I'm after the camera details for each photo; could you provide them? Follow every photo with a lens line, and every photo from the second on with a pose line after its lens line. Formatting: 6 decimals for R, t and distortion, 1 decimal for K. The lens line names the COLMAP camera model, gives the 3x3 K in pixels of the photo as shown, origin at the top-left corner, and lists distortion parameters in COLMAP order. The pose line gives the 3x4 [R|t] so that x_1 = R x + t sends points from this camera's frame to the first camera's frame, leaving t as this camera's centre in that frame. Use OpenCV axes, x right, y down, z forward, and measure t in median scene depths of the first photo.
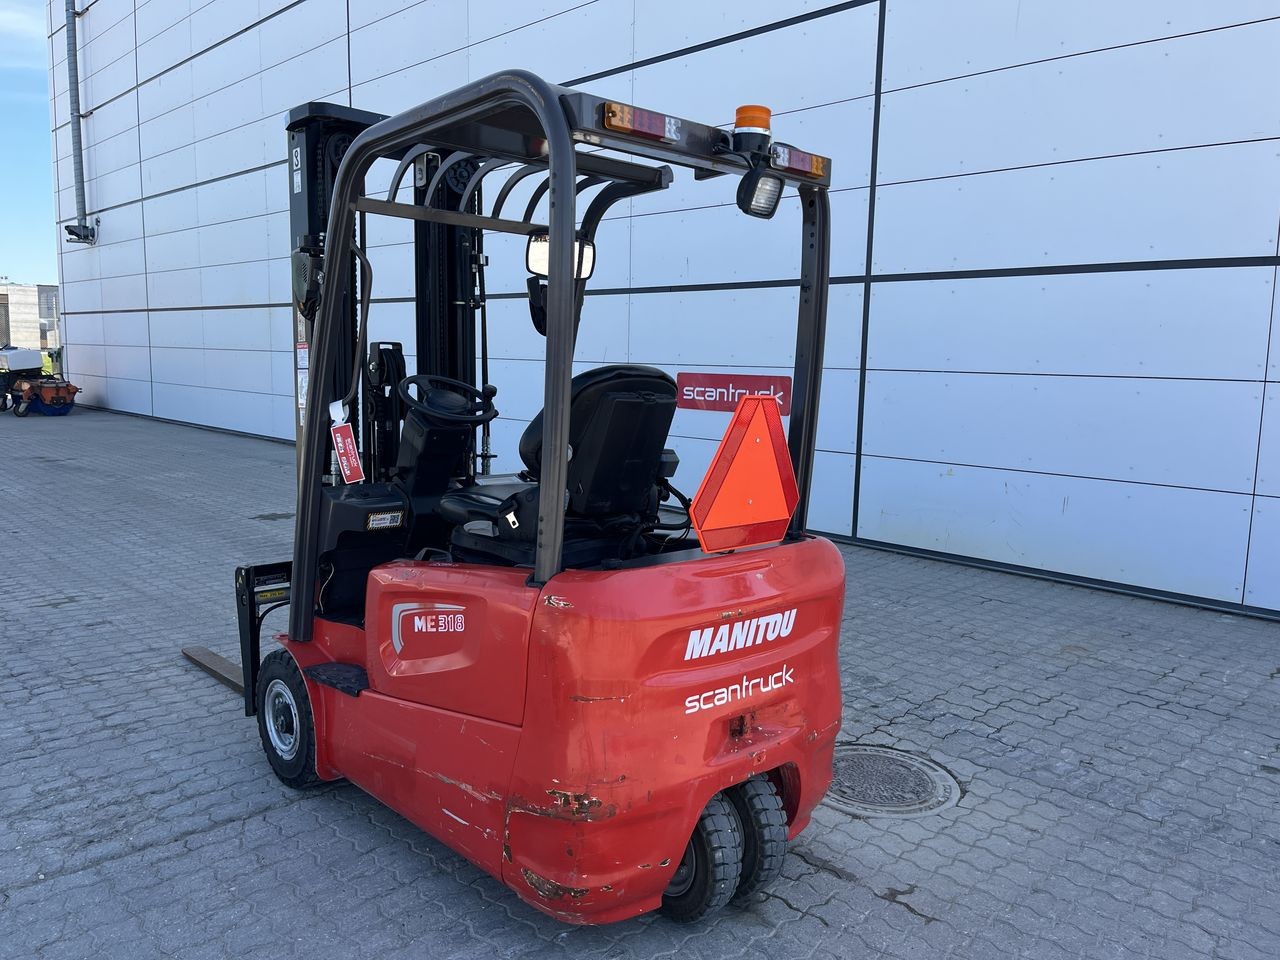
lens RADIAL K [[967.5, 0, 636.9], [0, 967.5, 485.1], [0, 0, 1]] dist [0.065949, -0.100325]
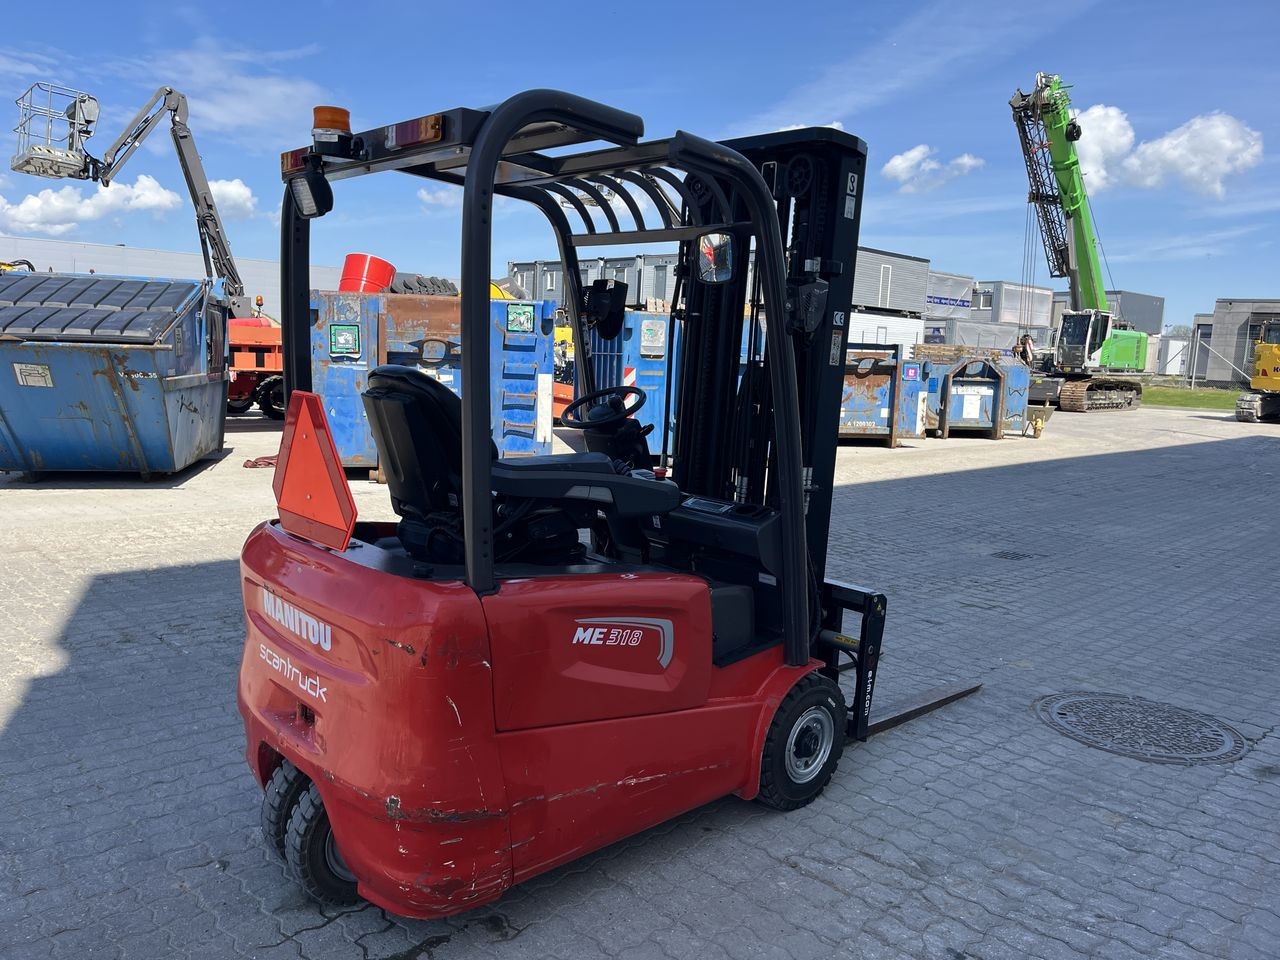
lens RADIAL K [[967.5, 0, 627.5], [0, 967.5, 490.9], [0, 0, 1]] dist [0.065949, -0.100325]
pose [[-0.009256, 0.122863, -0.992381, 0.703998], [-0.172968, 0.977267, 0.122605, -0.105540], [0.984884, 0.172785, 0.012206, 0.821983]]
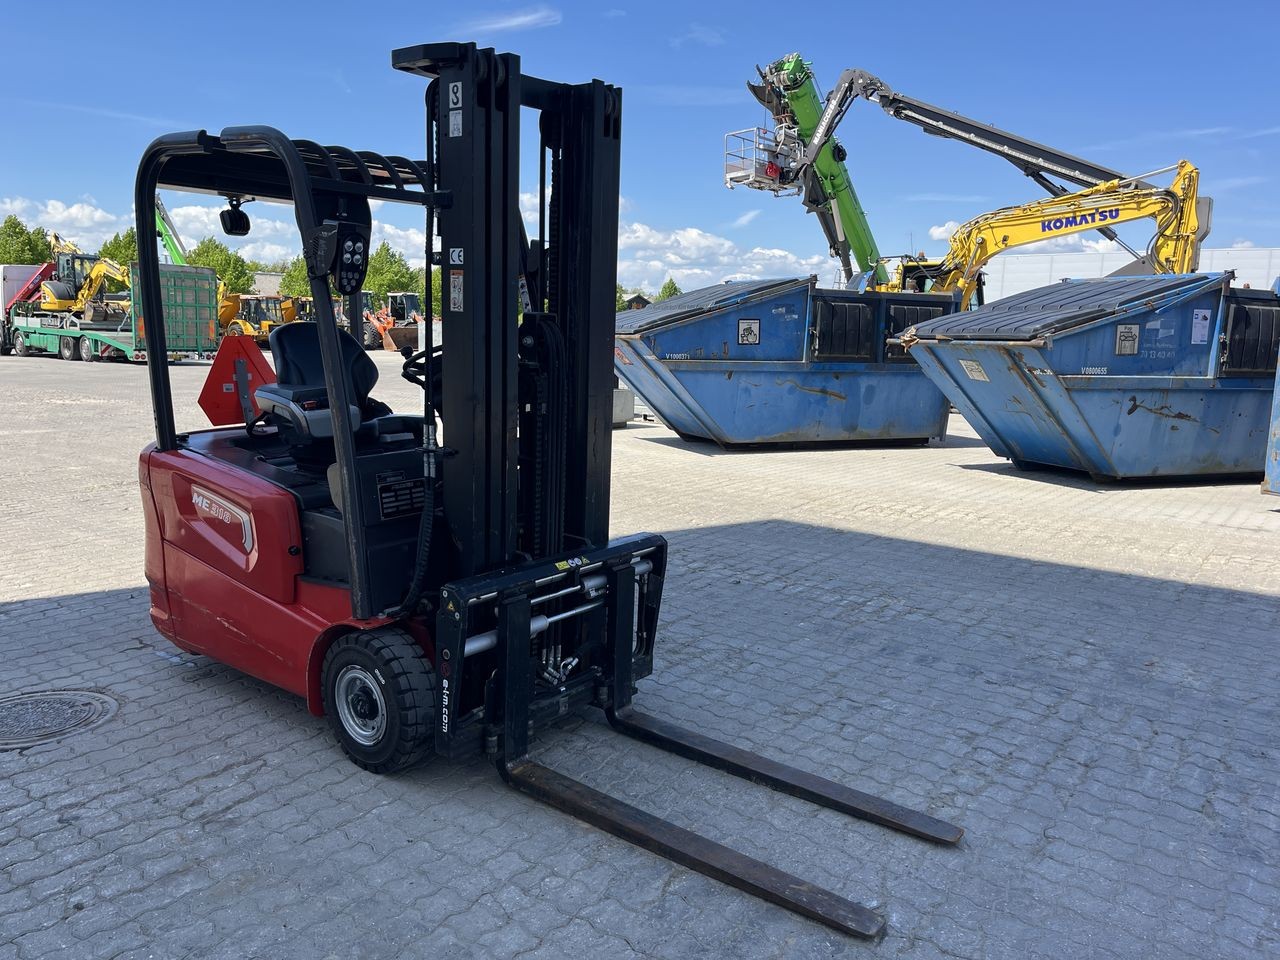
lens RADIAL K [[967.5, 0, 634.9], [0, 967.5, 485.6], [0, 0, 1]] dist [0.065949, -0.100325]
pose [[-0.988490, -0.013246, -0.150702, -0.202346], [-0.056516, 0.956369, 0.286642, -0.238058], [0.140330, 0.291860, -0.946111, 1.770307]]
